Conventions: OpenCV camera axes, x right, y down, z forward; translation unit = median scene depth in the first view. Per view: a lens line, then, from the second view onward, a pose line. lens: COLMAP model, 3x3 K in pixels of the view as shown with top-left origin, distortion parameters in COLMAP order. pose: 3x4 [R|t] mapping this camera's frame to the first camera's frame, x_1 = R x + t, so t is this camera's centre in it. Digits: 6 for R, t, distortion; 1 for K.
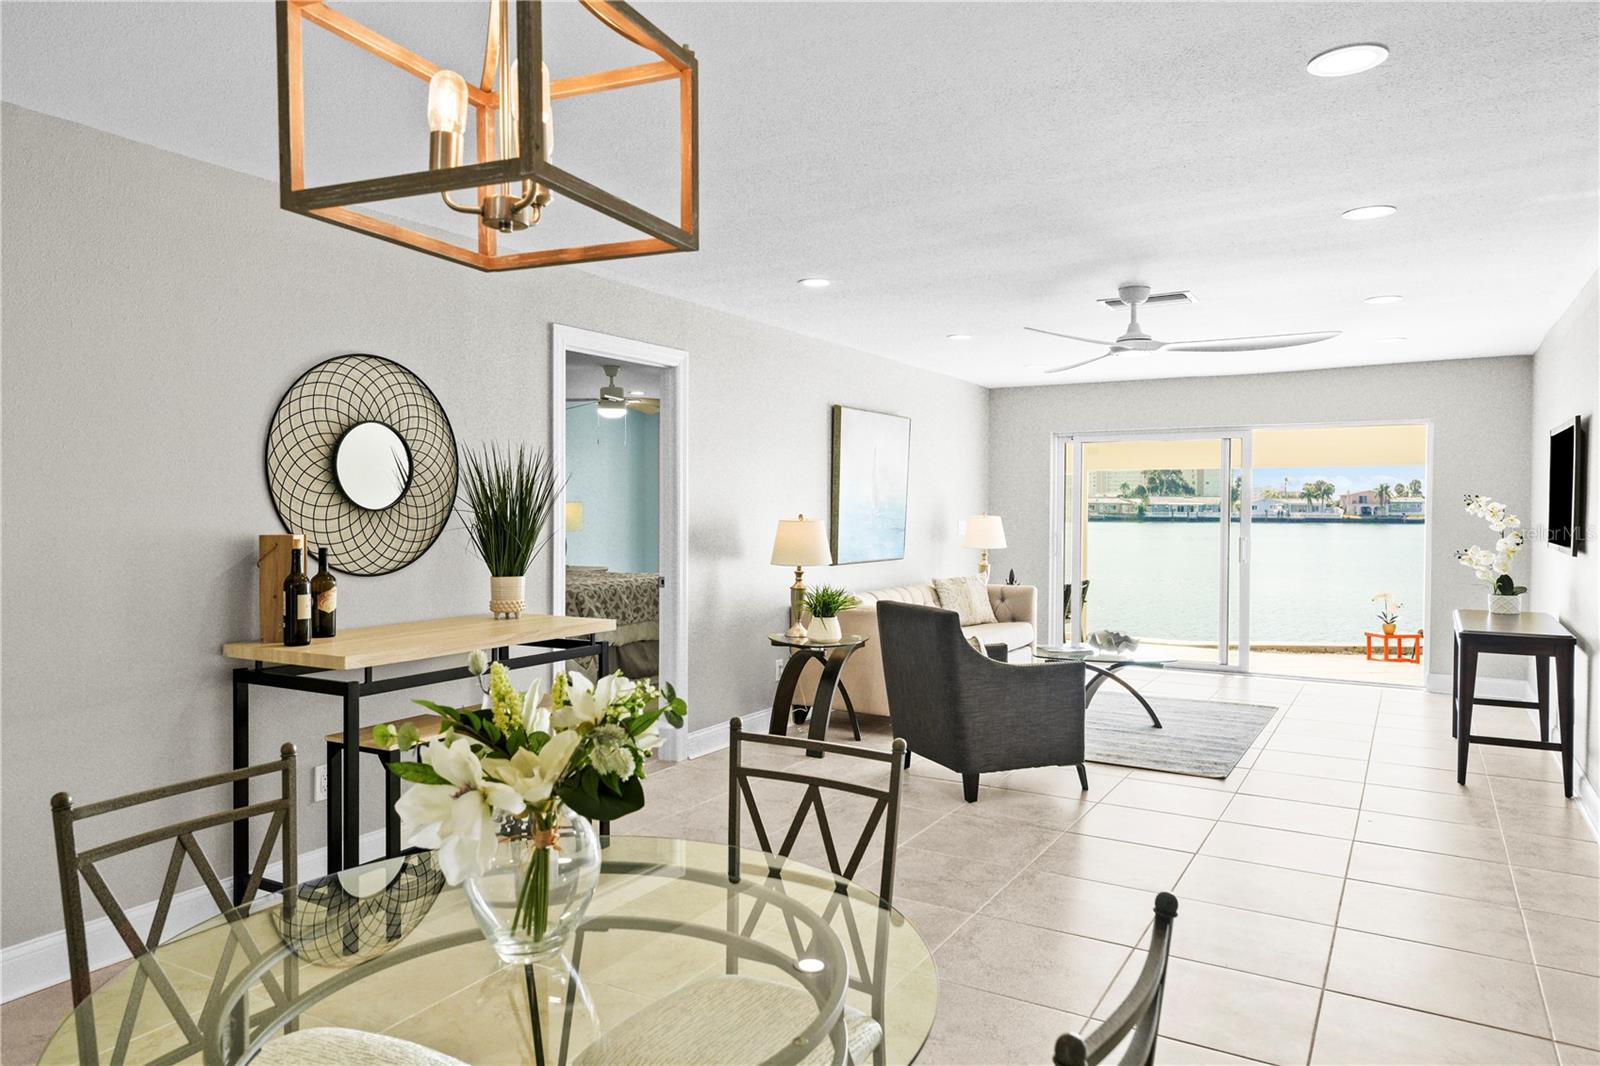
lens RADIAL K [[1056.5, 0, 795.8], [0, 1056.5, 532.6], [0, 0, 1]] dist [0.006824, 0.002889]
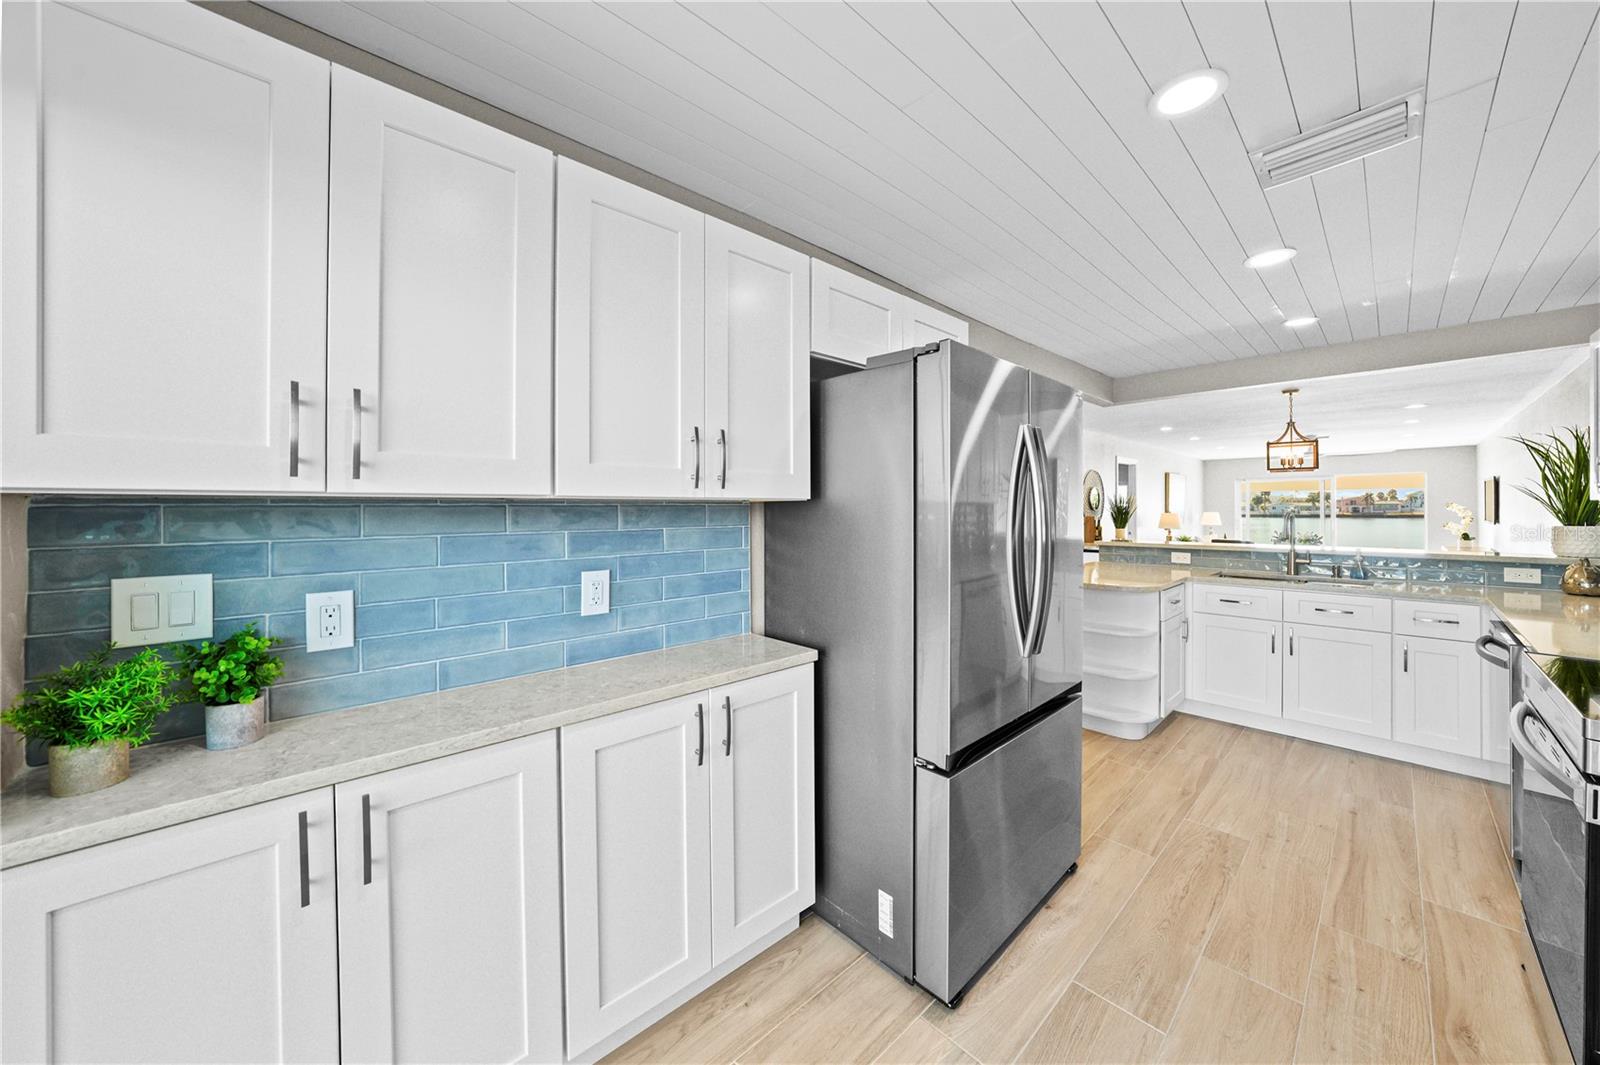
lens RADIAL K [[582.4, 0, 821.4], [0, 582.4, 502.9], [0, 0, 1]] dist [-0.000526, -0.000039]
pose [[0.970042, -0.008021, -0.242807, -0.287960], [-0.000705, 0.999358, -0.035829, 0.009234], [0.242938, 0.034927, 0.969413, -0.429289]]
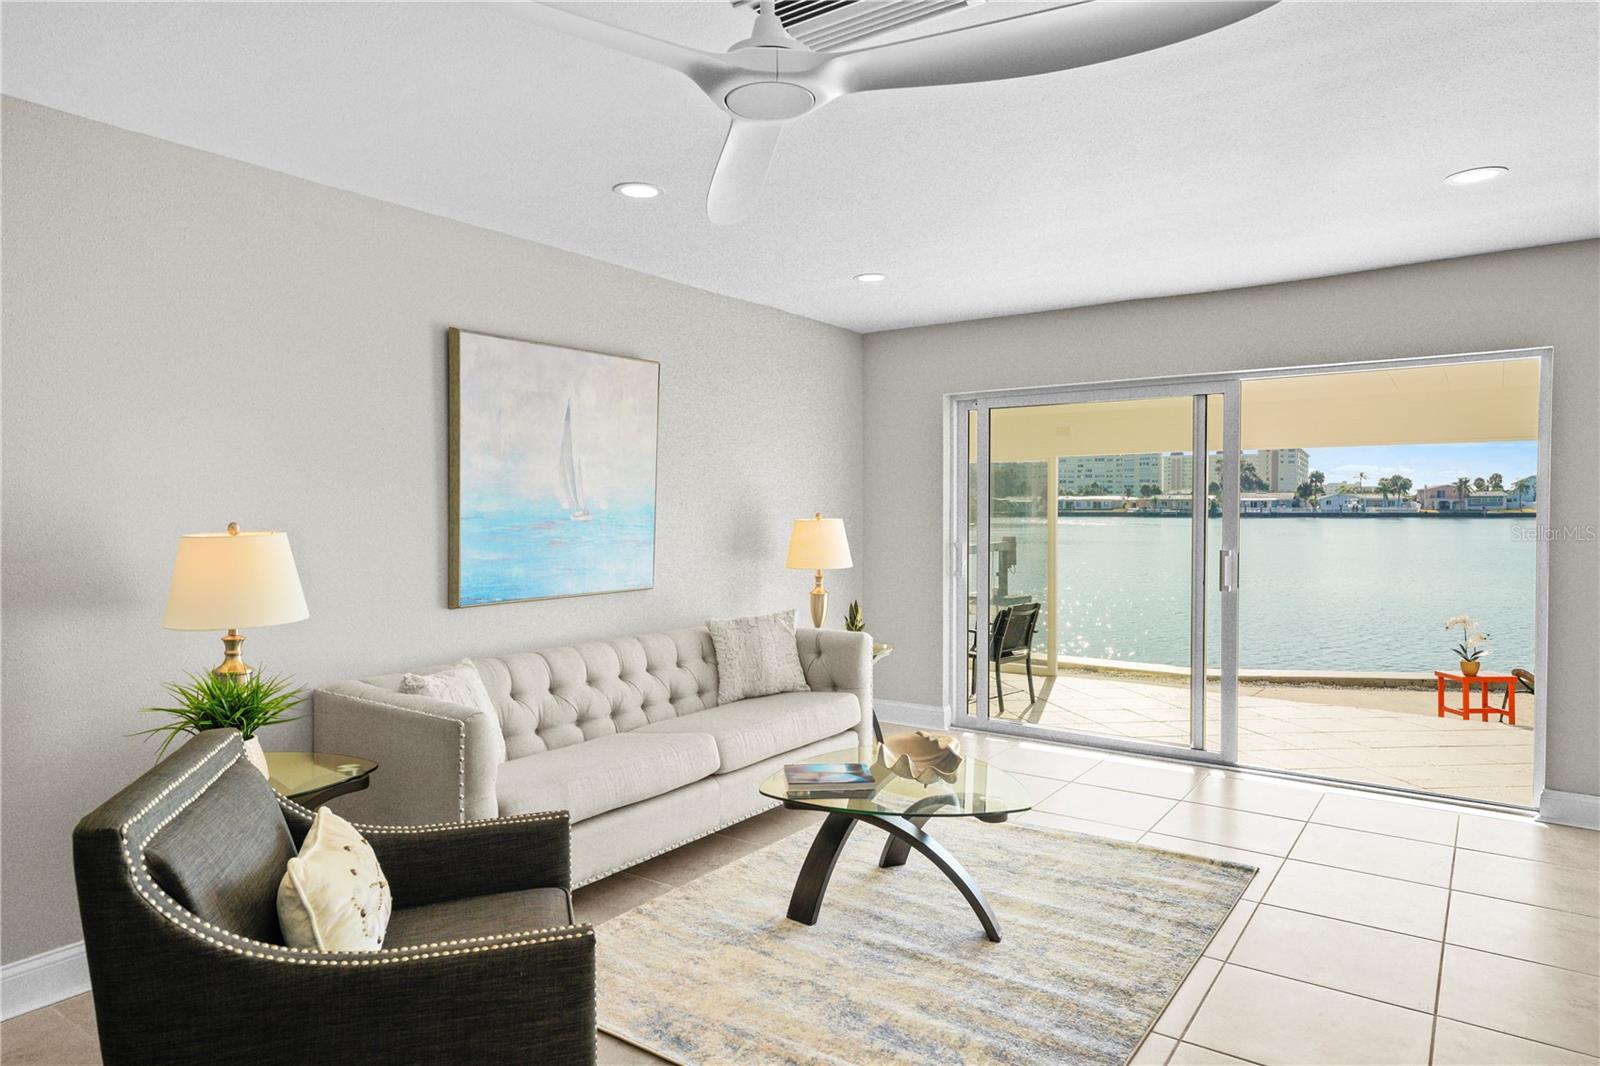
lens RADIAL K [[980.9, 0, 813.6], [0, 980.9, 530.8], [0, 0, 1]] dist [0.008143, -0.000352]
pose [[0.997065, -0.005195, -0.076384, 0.165854], [0.005300, 0.999985, 0.001165, -0.006765], [0.076377, -0.001566, 0.997078, 0.296540]]
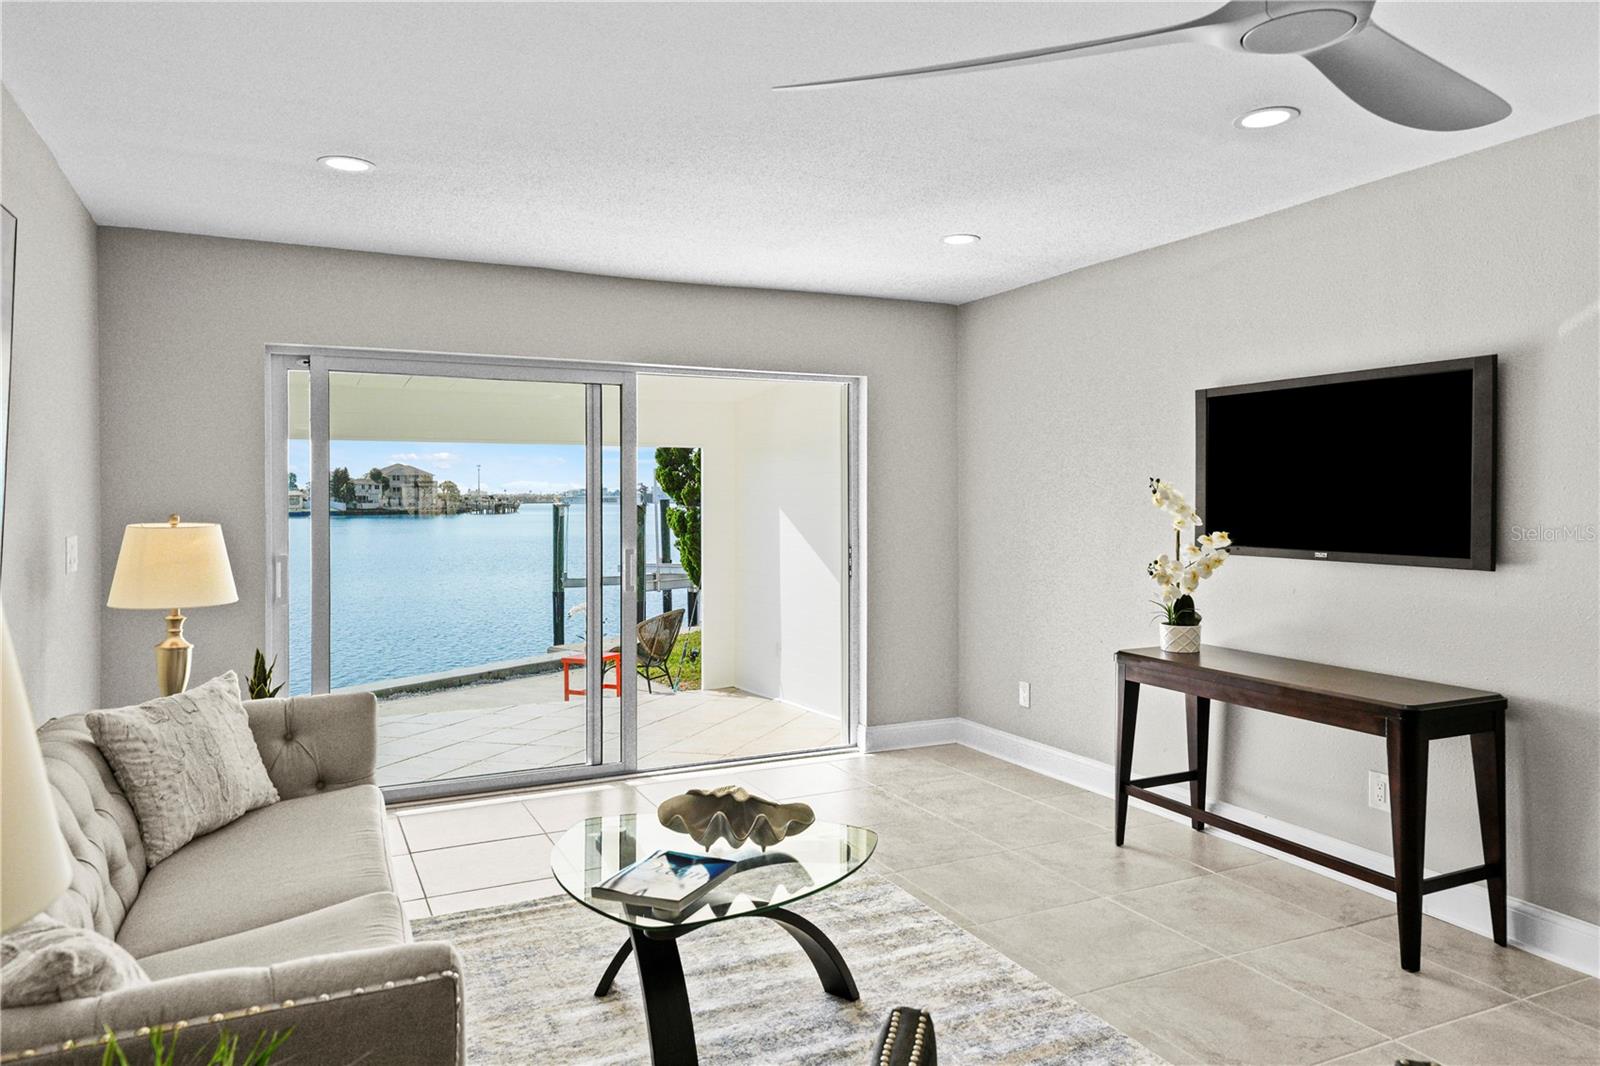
lens RADIAL K [[1056.5, 0, 805.9], [0, 1056.5, 515.1], [0, 0, 1]] dist [0.006824, 0.002889]
pose [[0.543546, -0.018420, 0.839177, -0.019867], [0.026422, 0.999639, 0.004828, -0.011233], [-0.838963, 0.019549, 0.543837, 0.436234]]
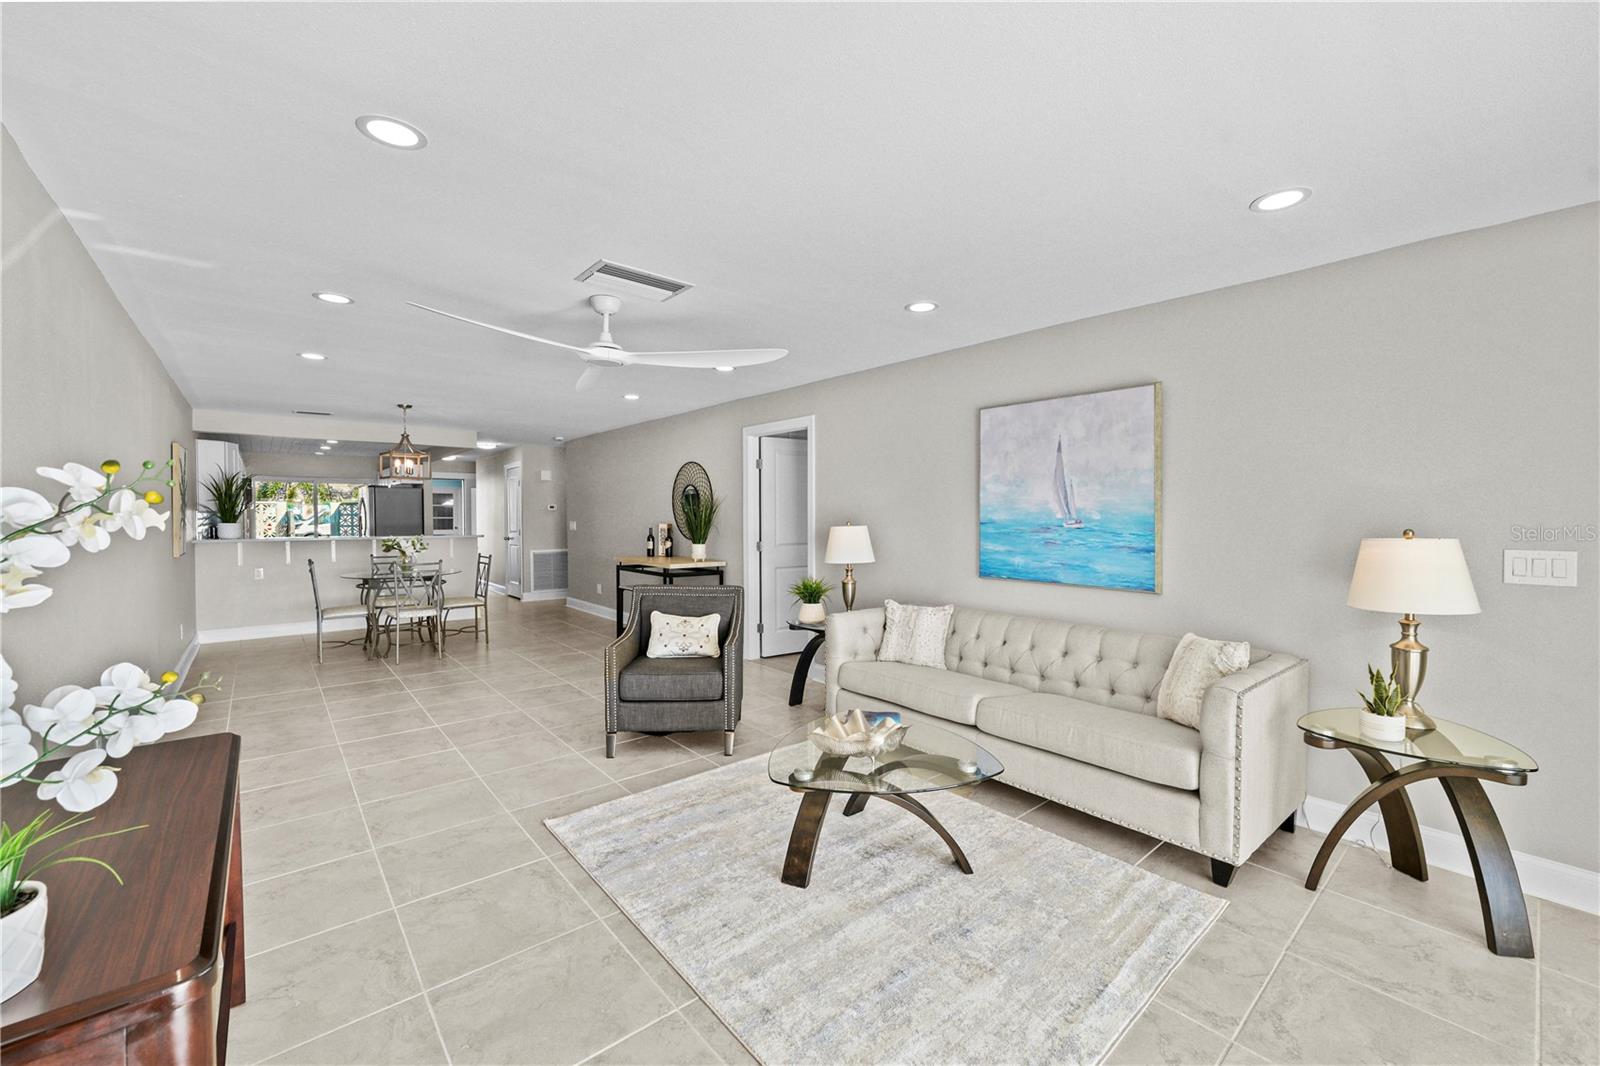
lens RADIAL K [[639.3, 0, 799.9], [0, 639.3, 529.2], [0, 0, 1]] dist [-0.000937, -0.000014]
pose [[-0.320324, 0.023668, -0.947012, 0.385694], [-0.025367, 0.999115, 0.033550, -0.016848], [0.946968, 0.034769, -0.319440, 0.630439]]
